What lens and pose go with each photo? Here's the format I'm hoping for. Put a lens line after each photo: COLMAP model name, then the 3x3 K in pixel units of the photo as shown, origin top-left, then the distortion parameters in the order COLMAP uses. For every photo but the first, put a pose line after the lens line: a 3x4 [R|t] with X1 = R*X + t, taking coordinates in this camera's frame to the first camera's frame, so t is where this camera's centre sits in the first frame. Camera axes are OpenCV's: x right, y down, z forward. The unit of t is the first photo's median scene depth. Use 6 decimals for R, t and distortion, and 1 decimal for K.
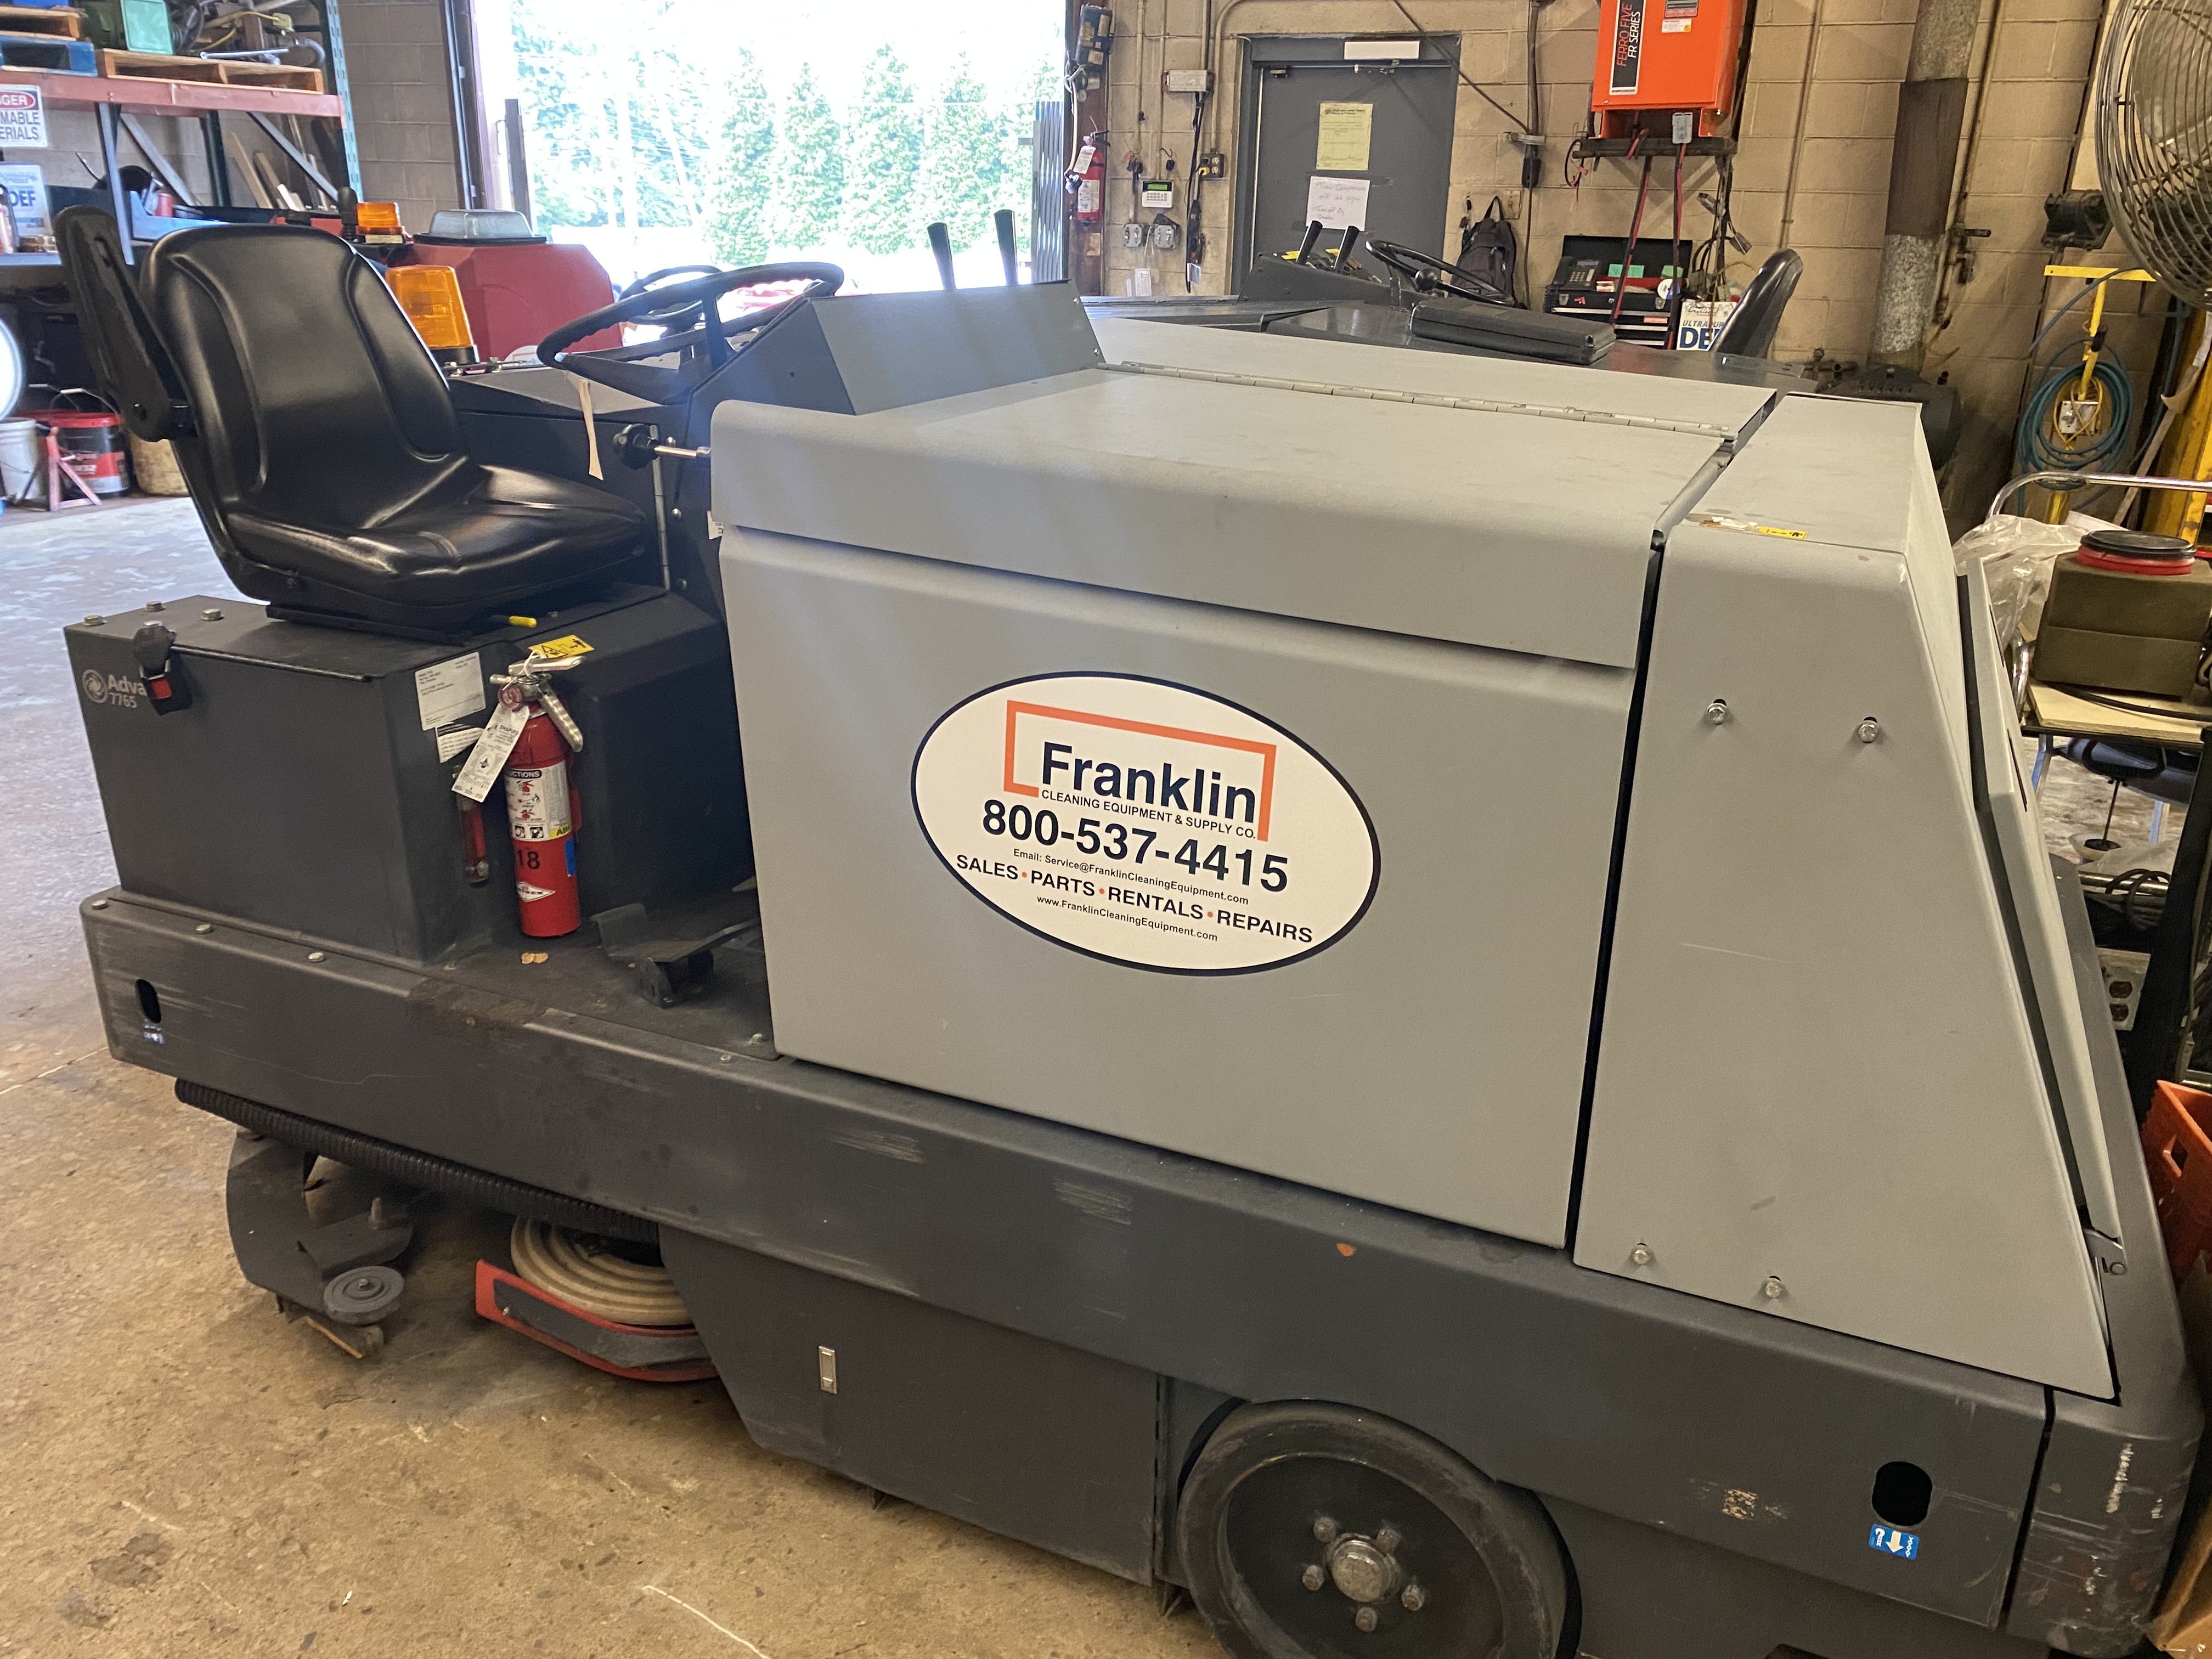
lens RADIAL K [[1712.3, 0, 1105.3], [0, 1712.3, 833.0], [0, 0, 1]] dist [0.021653, -0.006860]
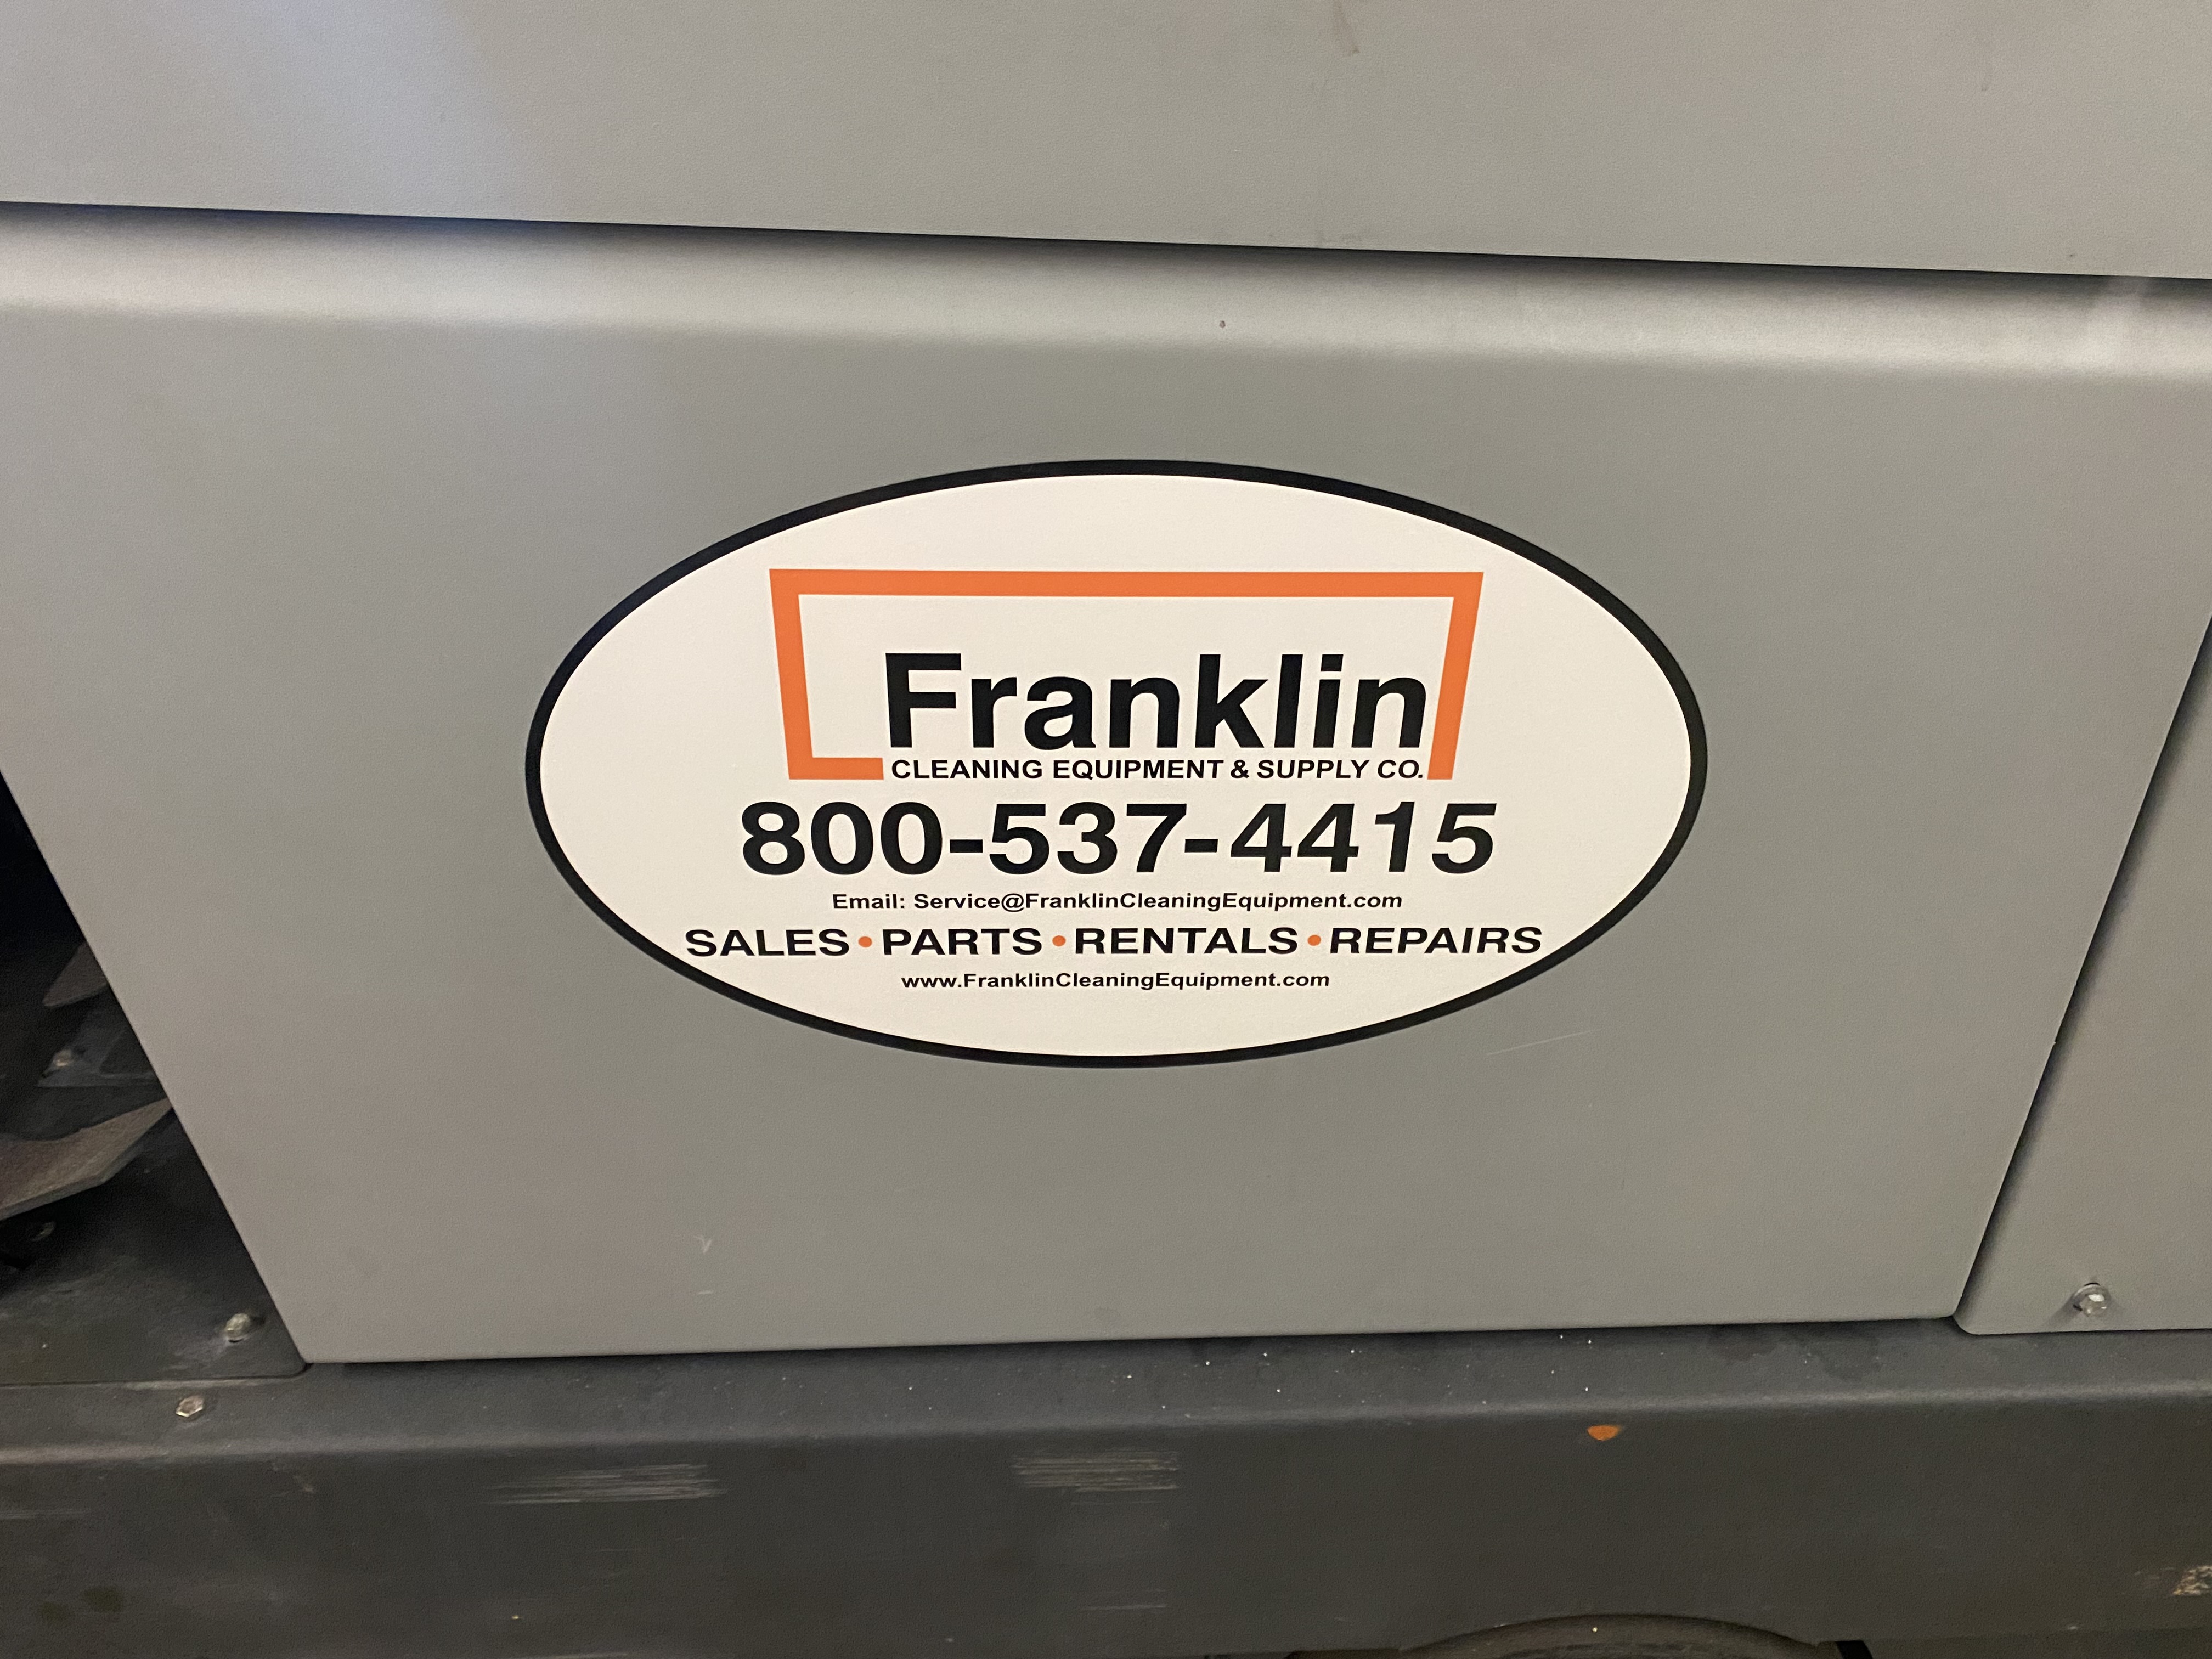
lens RADIAL K [[1712.3, 0, 1100.9], [0, 1712.3, 824.4], [0, 0, 1]] dist [0.021653, -0.006860]
pose [[0.897003, -0.266839, 0.352396, -0.145222], [0.168430, 0.943419, 0.285642, -0.123873], [-0.408678, -0.196867, 0.891193, 0.612703]]
